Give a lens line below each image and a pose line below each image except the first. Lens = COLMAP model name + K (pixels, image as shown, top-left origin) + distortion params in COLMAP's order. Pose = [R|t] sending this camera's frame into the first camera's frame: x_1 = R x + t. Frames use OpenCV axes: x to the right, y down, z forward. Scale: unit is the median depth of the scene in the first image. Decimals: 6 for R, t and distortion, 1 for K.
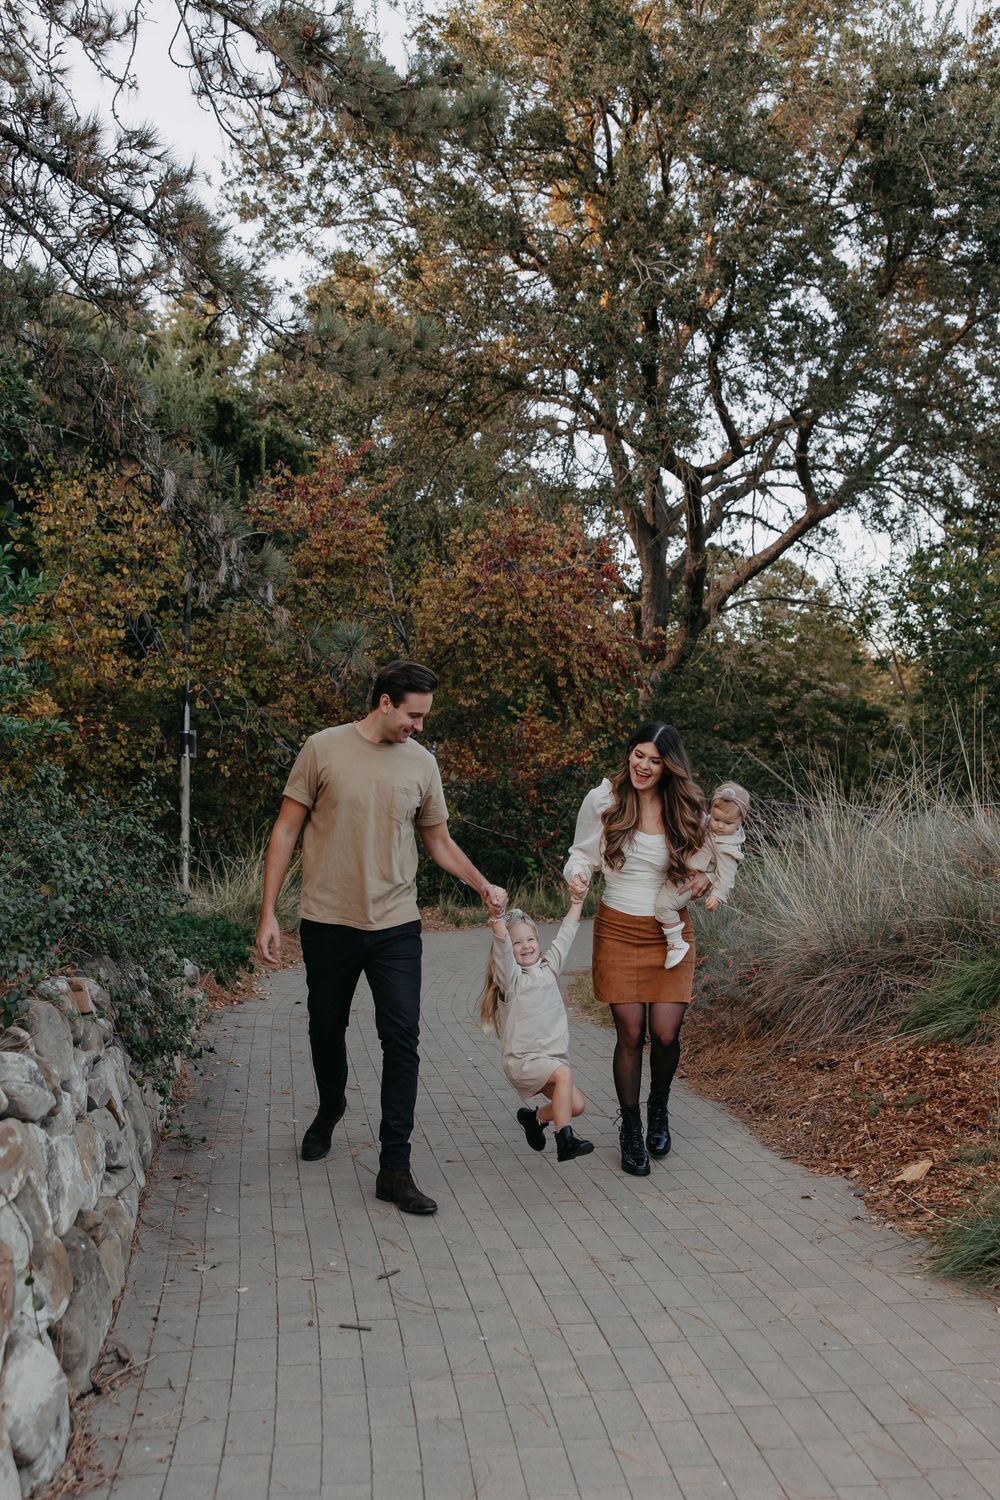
lens RADIAL K [[1392.0, 0, 529.5], [0, 1392.0, 750.8], [0, 0, 1]] dist [-0.012018, -0.007709]
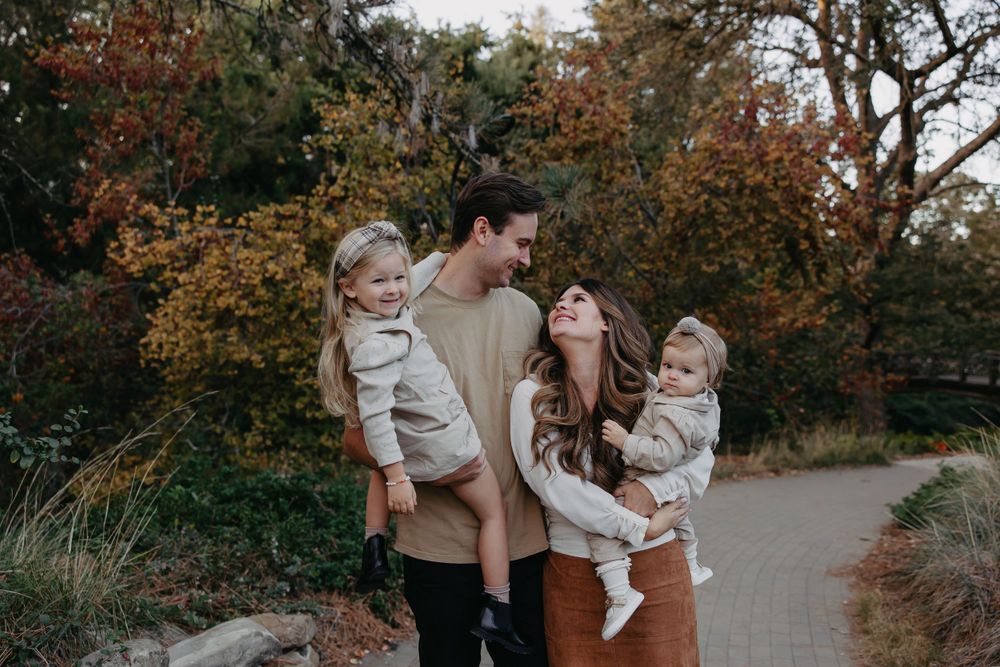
lens RADIAL K [[865.6, 0, 500.8], [0, 865.6, 335.6], [0, 0, 1]] dist [0.000119, 0.007407]
pose [[0.957661, -0.024881, -0.286821, -0.009296], [0.027908, 0.999590, 0.006468, 0.007232], [0.286542, -0.014198, 0.957962, 0.308183]]
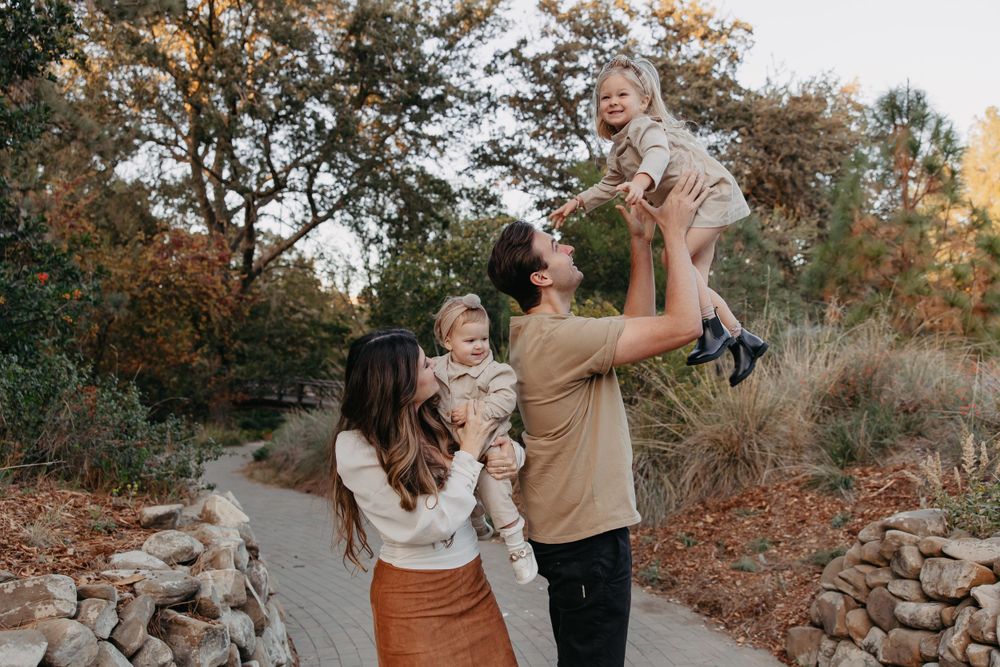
lens RADIAL K [[865.6, 0, 500.8], [0, 865.6, 335.6], [0, 0, 1]] dist [0.000119, 0.007407]
pose [[0.896954, -0.000386, 0.442124, -0.125376], [0.004958, 0.999946, -0.009184, -0.013874], [-0.442096, 0.010430, 0.896907, -0.189517]]
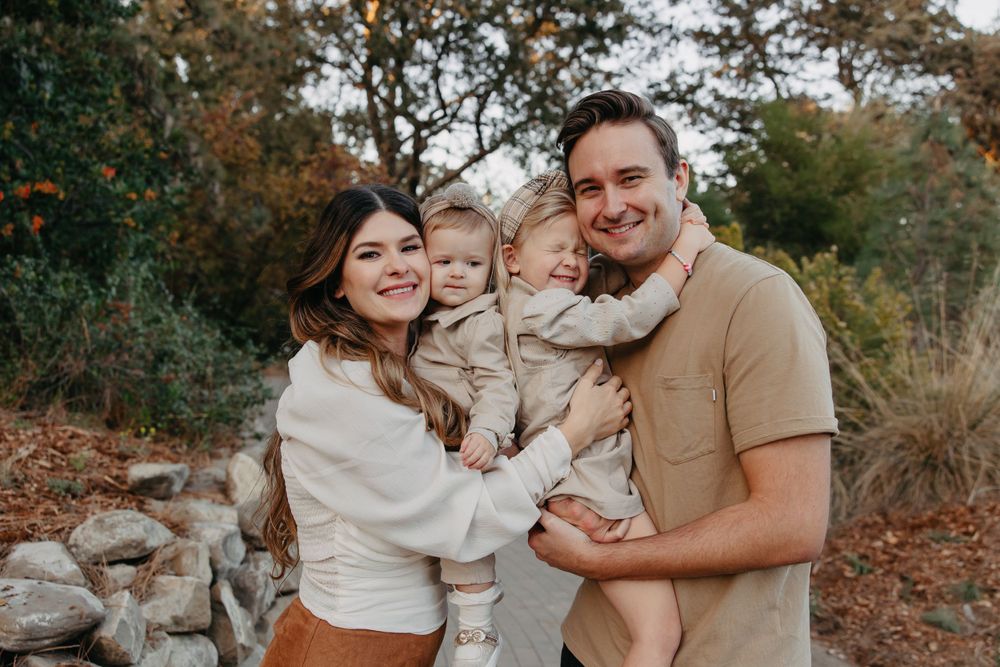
lens RADIAL K [[832.8, 0, 499.7], [0, 832.8, 343.1], [0, 0, 1]] dist [-0.009446, 0.009563]
pose [[0.963662, 0.049841, 0.262433, -0.069910], [-0.072000, 0.994542, 0.075507, -0.013796], [-0.257237, -0.091659, 0.961992, -0.102628]]
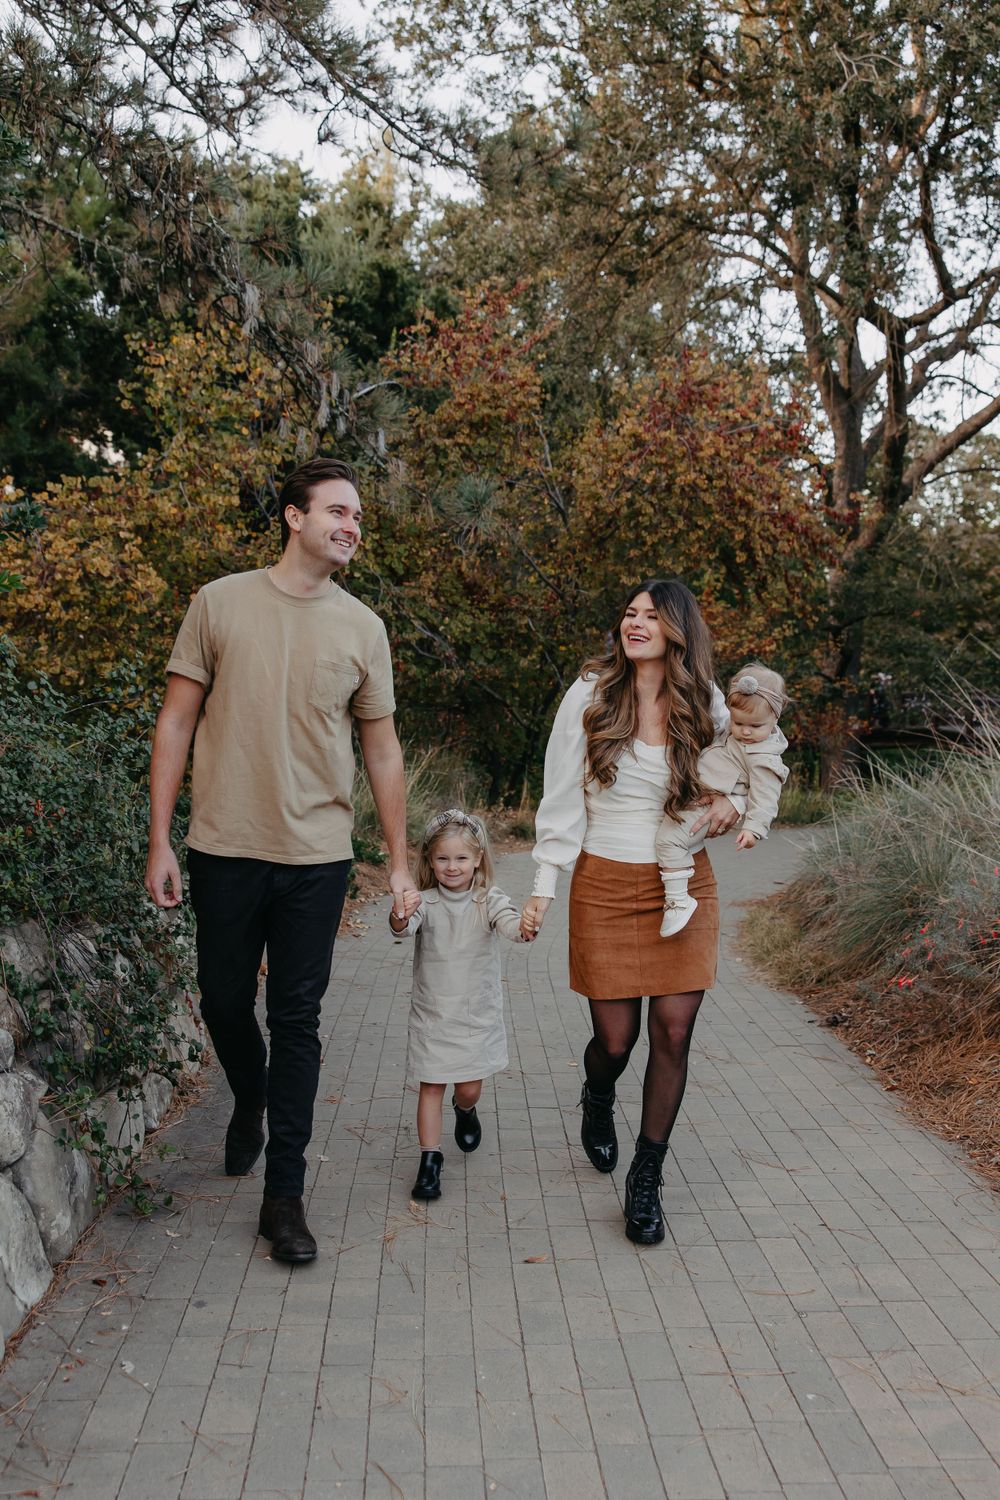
lens RADIAL K [[1392.0, 0, 529.5], [0, 1392.0, 750.8], [0, 0, 1]] dist [-0.012018, -0.007709]
pose [[0.991534, 0.014812, -0.128996, 0.006149], [-0.004674, 0.996900, 0.078544, 0.003164], [0.129760, -0.077276, 0.988530, 0.114320]]
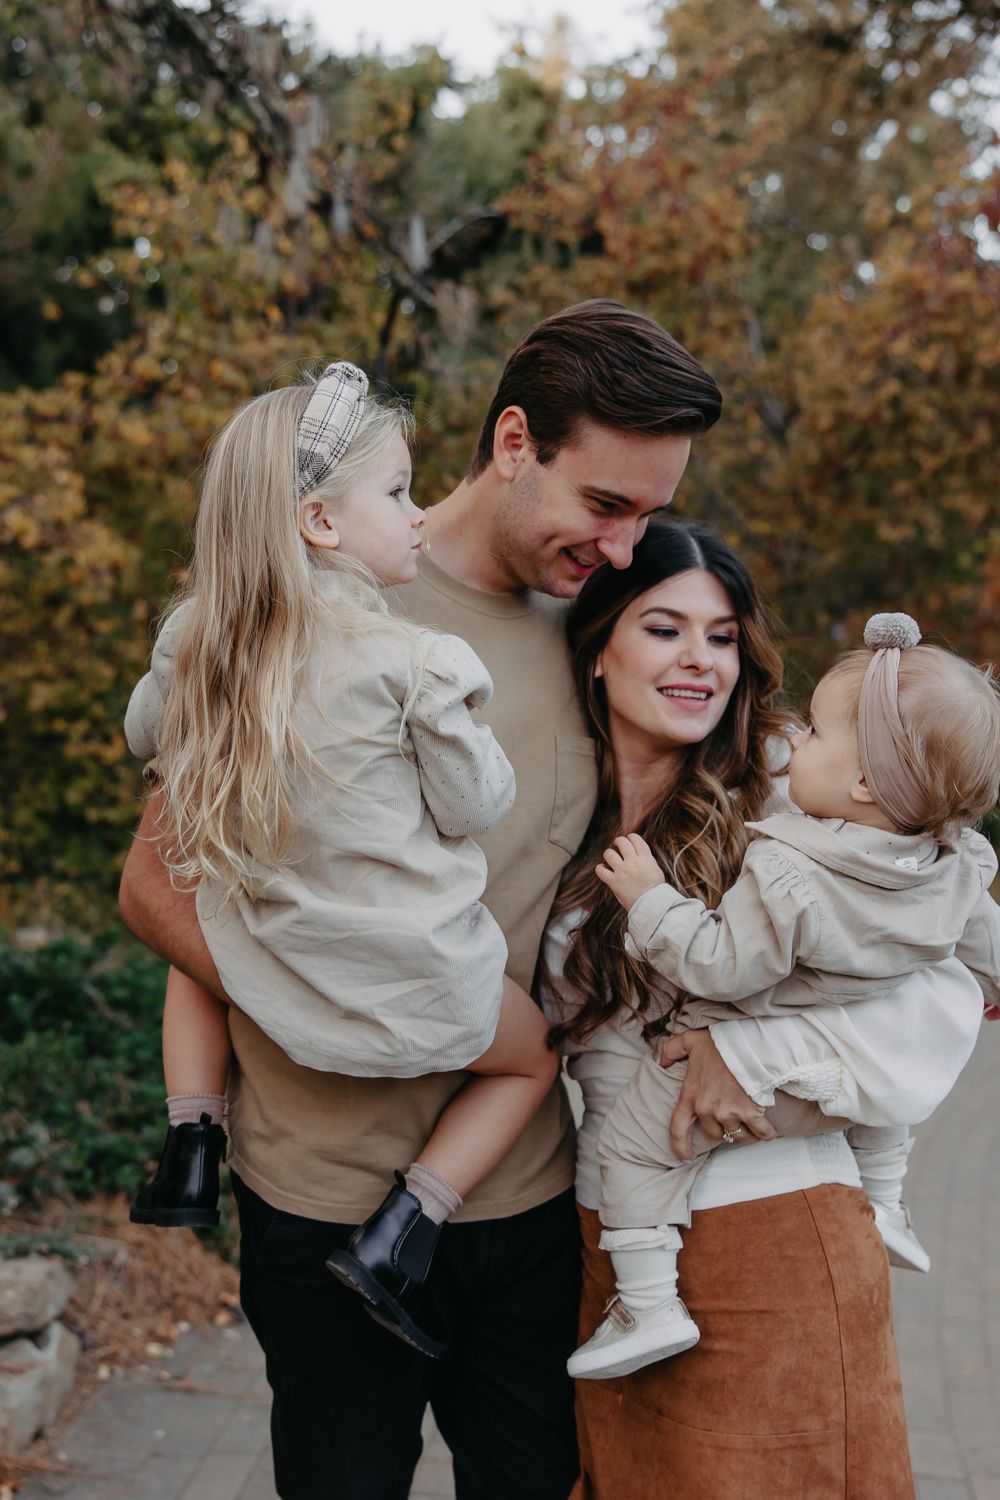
lens RADIAL K [[1622.6, 0, 458.8], [0, 1622.6, 792.2], [0, 0, 1]] dist [0.013314, 0.023166]
pose [[0.955108, 0.010838, -0.296060, -0.018387], [0.015919, 0.996009, 0.087819, 0.006541], [0.295830, -0.088590, 0.951124, 0.339383]]
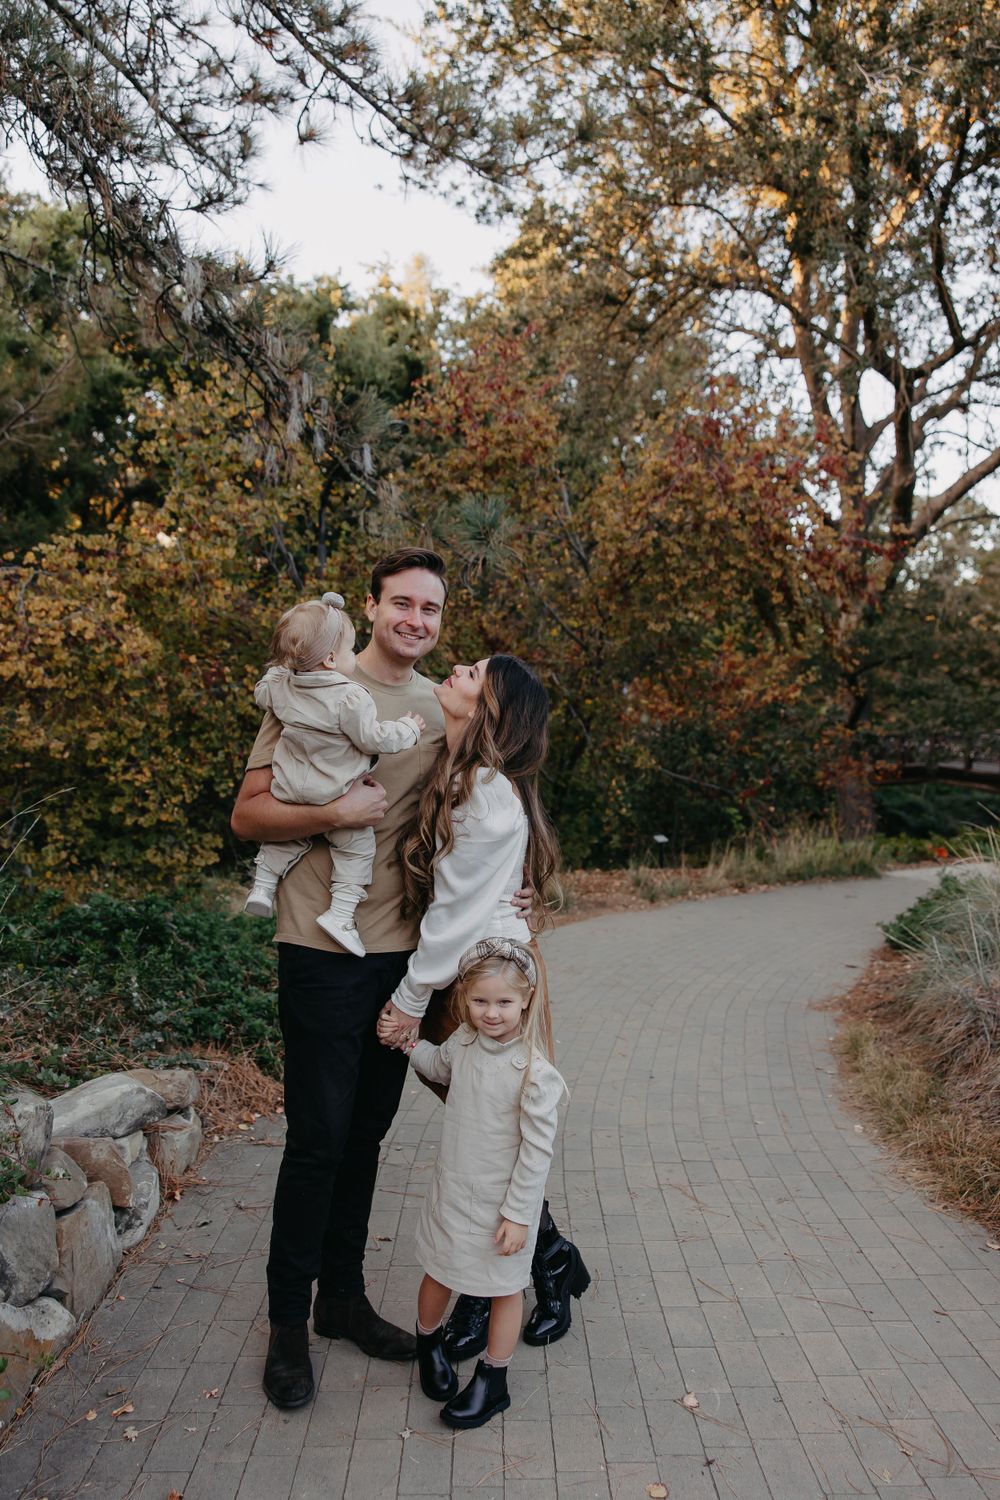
lens RADIAL K [[1187.0, 0, 498.0], [0, 1187.0, 744.1], [0, 0, 1]] dist [0.016137, 0.000527]
pose [[0.983952, -0.020810, -0.177216, -0.015172], [0.027963, 0.998888, 0.037962, 0.004634], [0.176229, -0.042308, 0.983440, 0.279465]]
